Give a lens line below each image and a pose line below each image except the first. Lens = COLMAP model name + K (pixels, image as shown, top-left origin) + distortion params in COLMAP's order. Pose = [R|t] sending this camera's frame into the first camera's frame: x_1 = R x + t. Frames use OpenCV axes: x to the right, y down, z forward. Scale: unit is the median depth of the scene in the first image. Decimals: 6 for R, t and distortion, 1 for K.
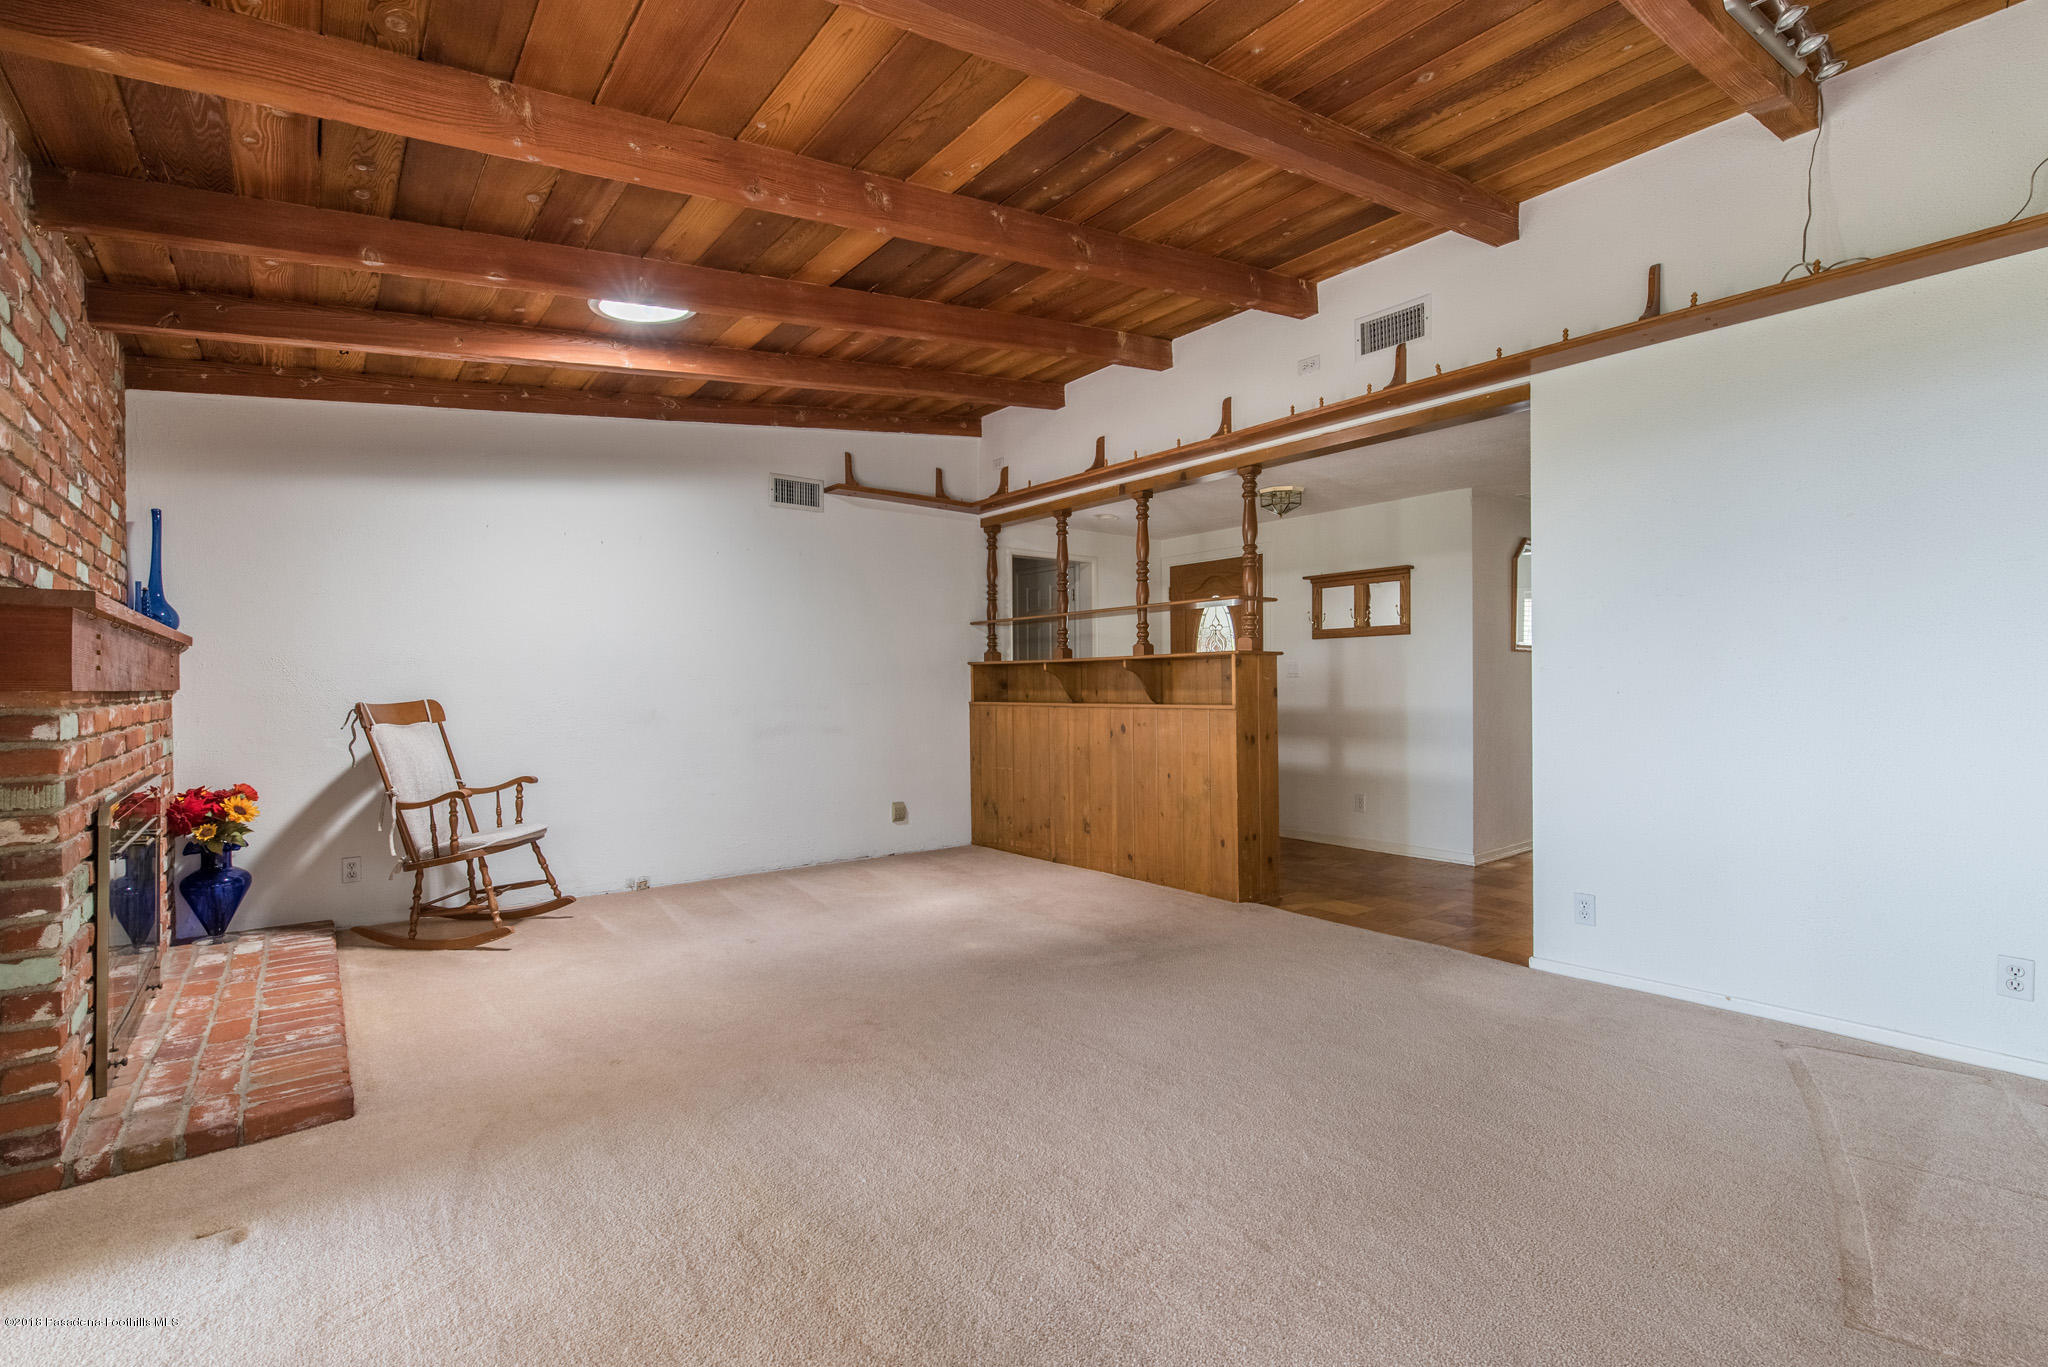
lens RADIAL K [[915.7, 0, 1024.0], [0, 915.7, 683.5], [0, 0, 1]] dist [-0.002337, 0.000085]
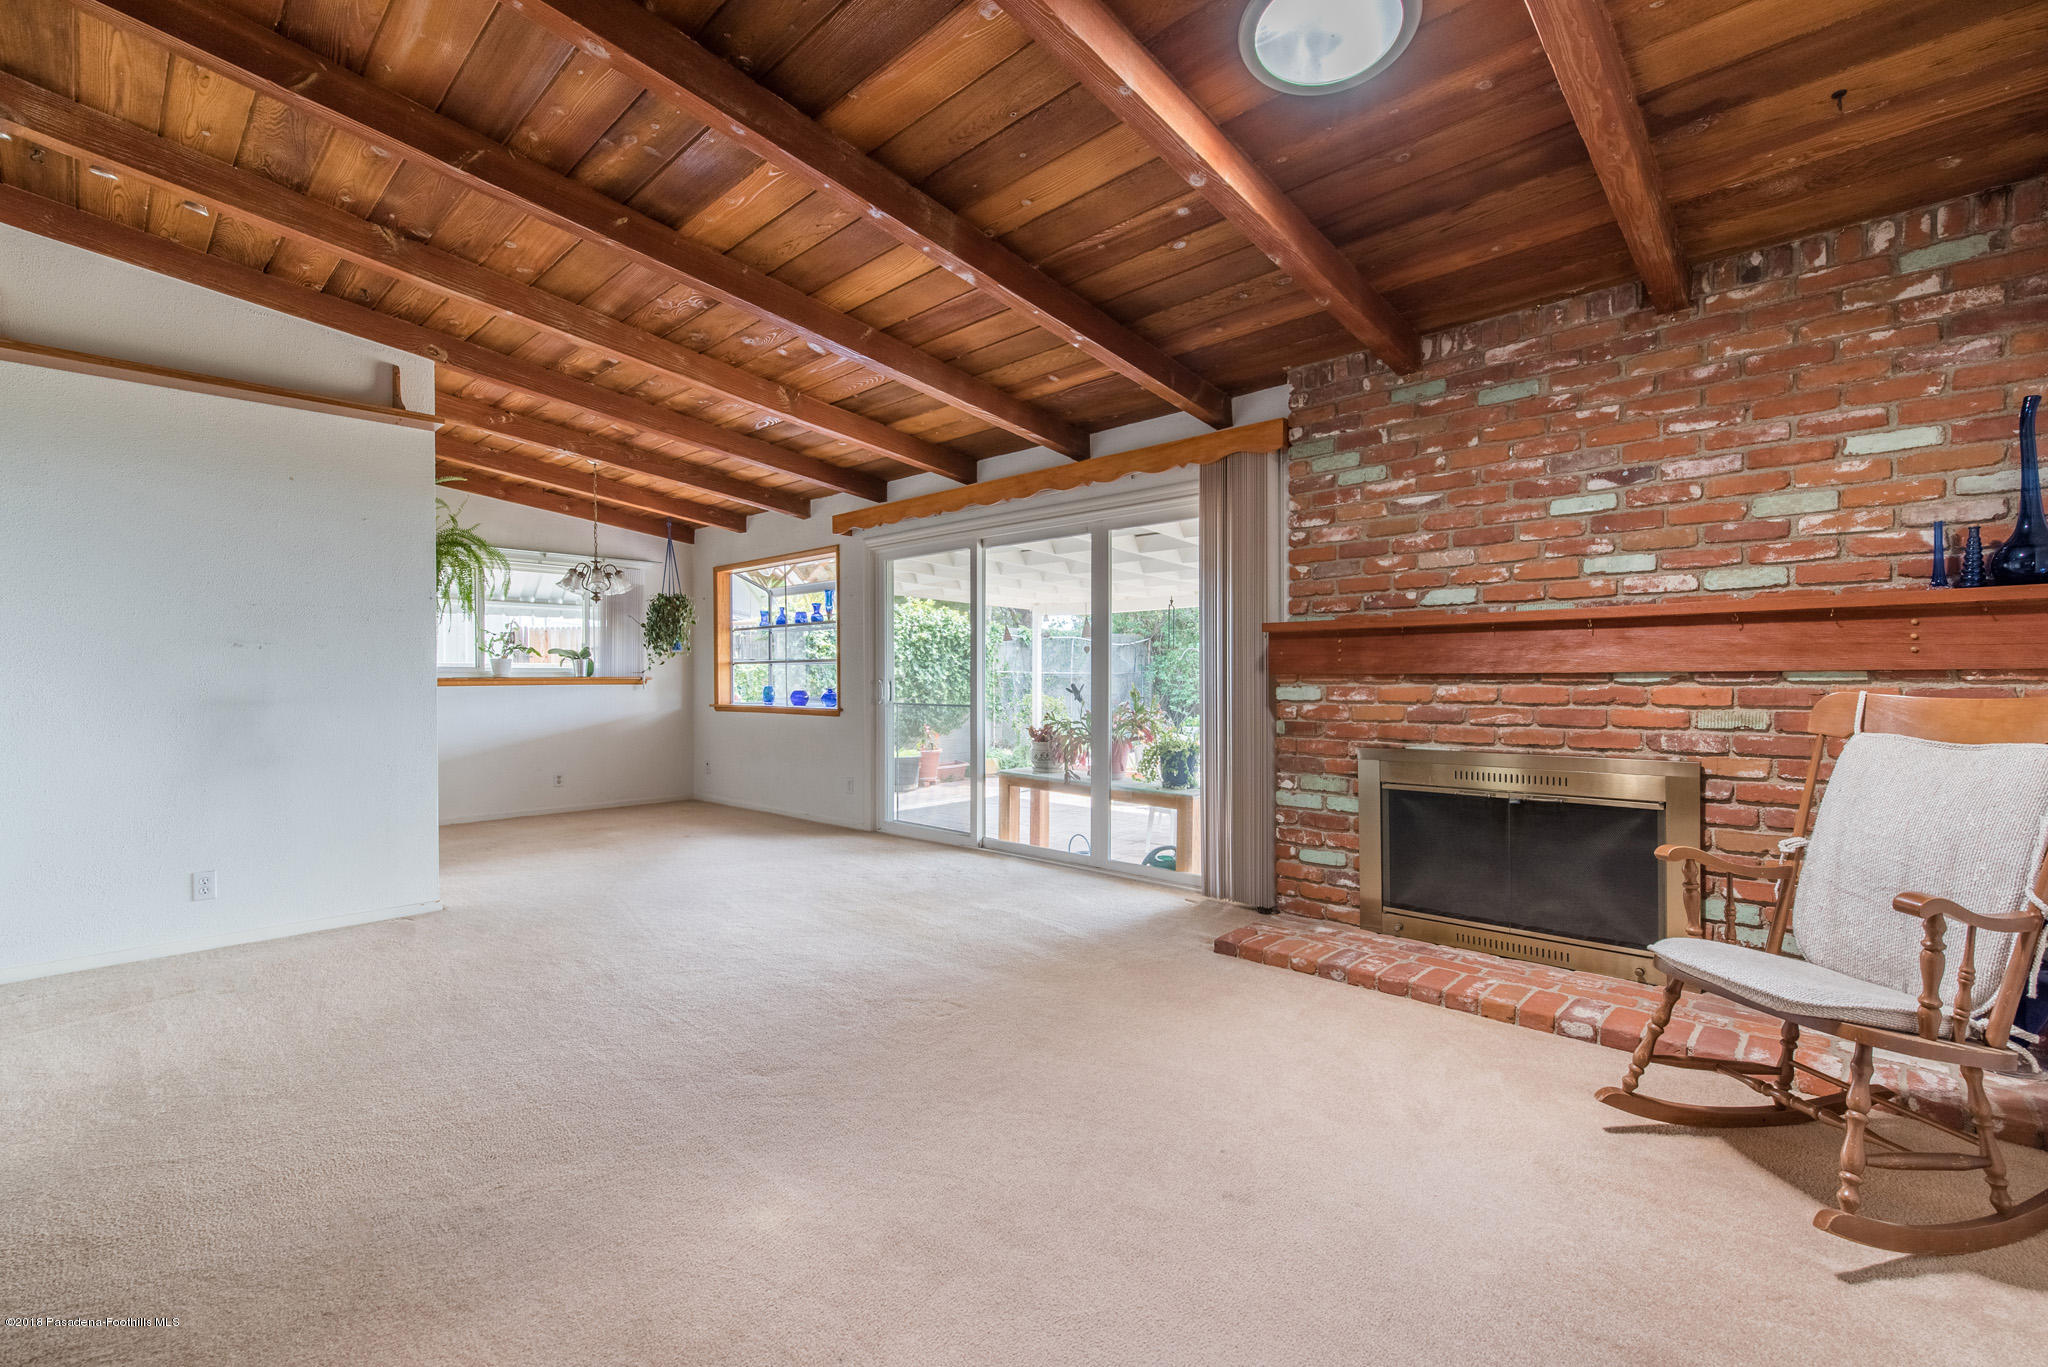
lens RADIAL K [[887.1, 0, 1031.3], [0, 887.1, 683.4], [0, 0, 1]] dist [0.002838, 0.000279]
pose [[-0.988253, 0.010819, -0.152445, -0.111367], [0.010257, 0.999937, 0.004472, 0.005634], [0.152484, 0.002856, -0.988302, 1.321513]]
